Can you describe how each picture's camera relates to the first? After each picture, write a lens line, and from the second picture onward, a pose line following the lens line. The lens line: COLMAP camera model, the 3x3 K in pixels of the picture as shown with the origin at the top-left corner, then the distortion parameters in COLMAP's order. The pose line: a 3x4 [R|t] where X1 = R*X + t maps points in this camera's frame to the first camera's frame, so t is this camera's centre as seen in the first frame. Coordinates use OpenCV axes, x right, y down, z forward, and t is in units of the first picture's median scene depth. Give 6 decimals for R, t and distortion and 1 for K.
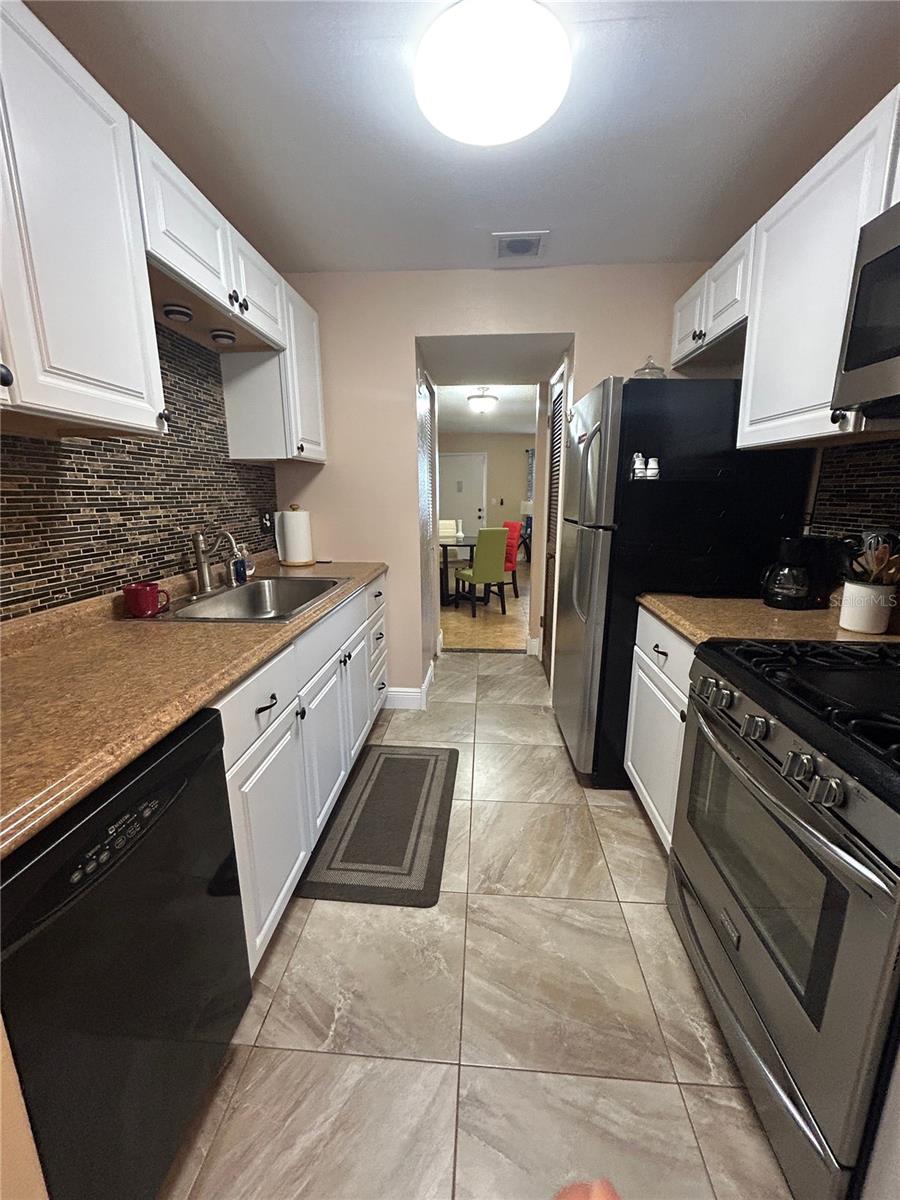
lens RADIAL K [[484.3, 0, 449.5], [0, 484.3, 601.6], [0, 0, 1]] dist [0.000708, 0.000803]
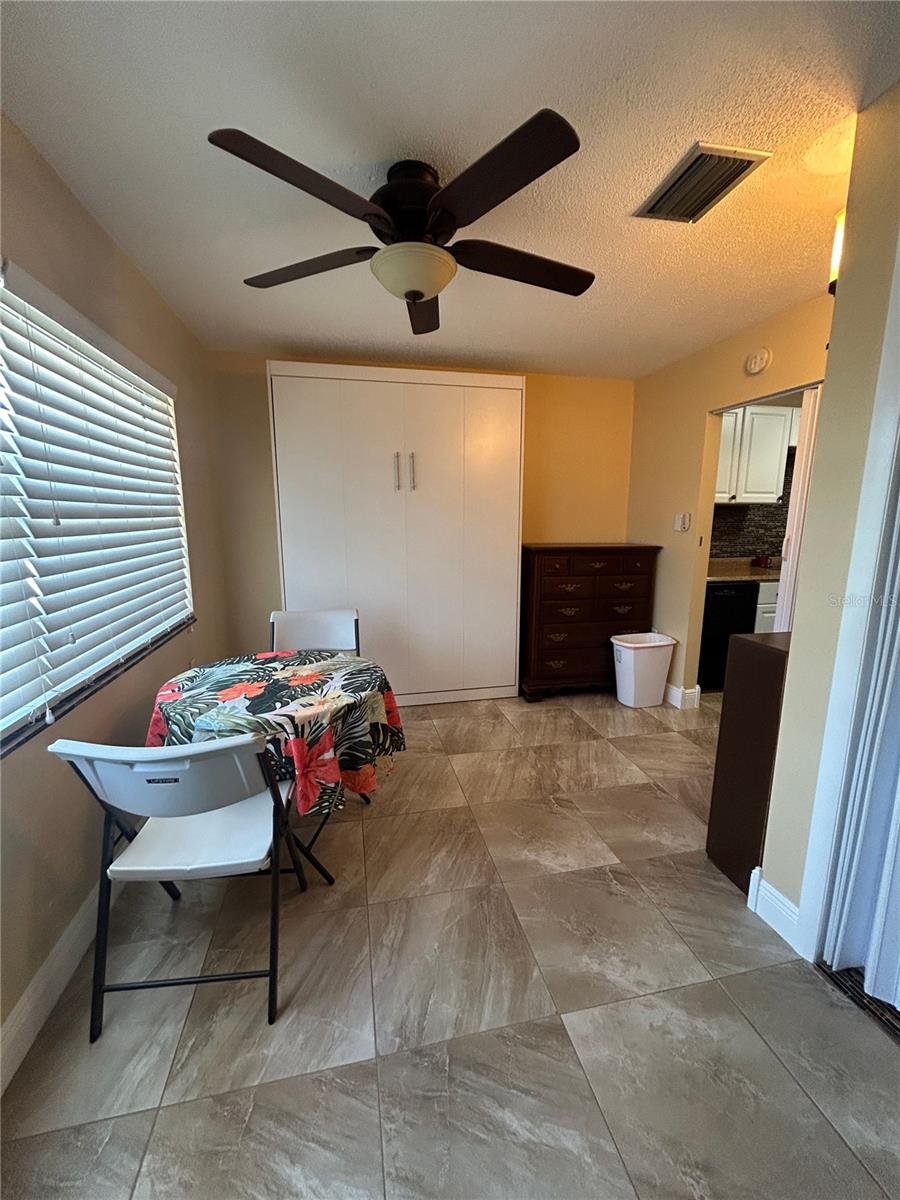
lens RADIAL K [[484.3, 0, 449.5], [0, 484.3, 601.6], [0, 0, 1]] dist [0.000708, 0.000803]
pose [[0.288225, 0.168555, -0.942611, 1.441317], [-0.213660, 0.970889, 0.108280, 0.293009], [0.933422, 0.170190, 0.315847, -1.440658]]
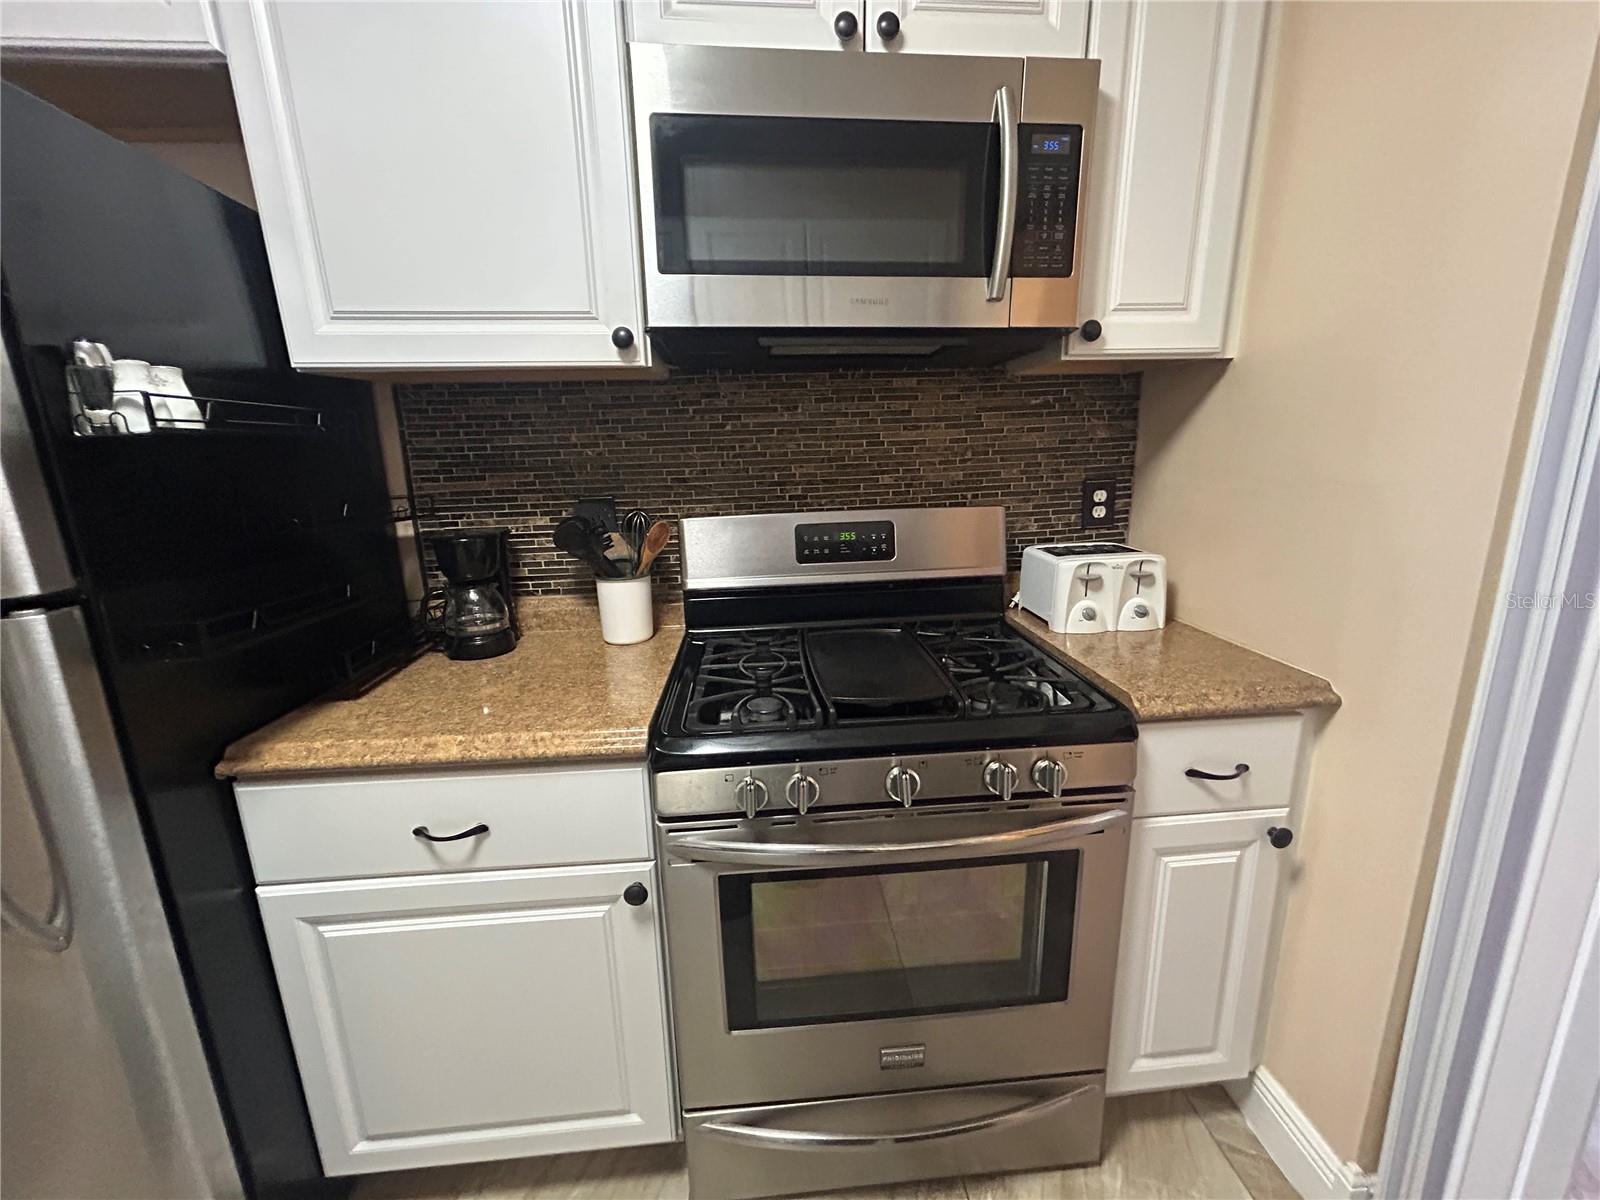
lens RADIAL K [[645.7, 0, 803.1], [0, 645.7, 596.2], [0, 0, 1]] dist [0.000708, 0.000803]
pose [[-0.146757, -0.216409, 0.965209, -0.119784], [0.242698, 0.938071, 0.247226, -0.166391], [-0.958937, 0.270536, -0.085147, 0.732844]]
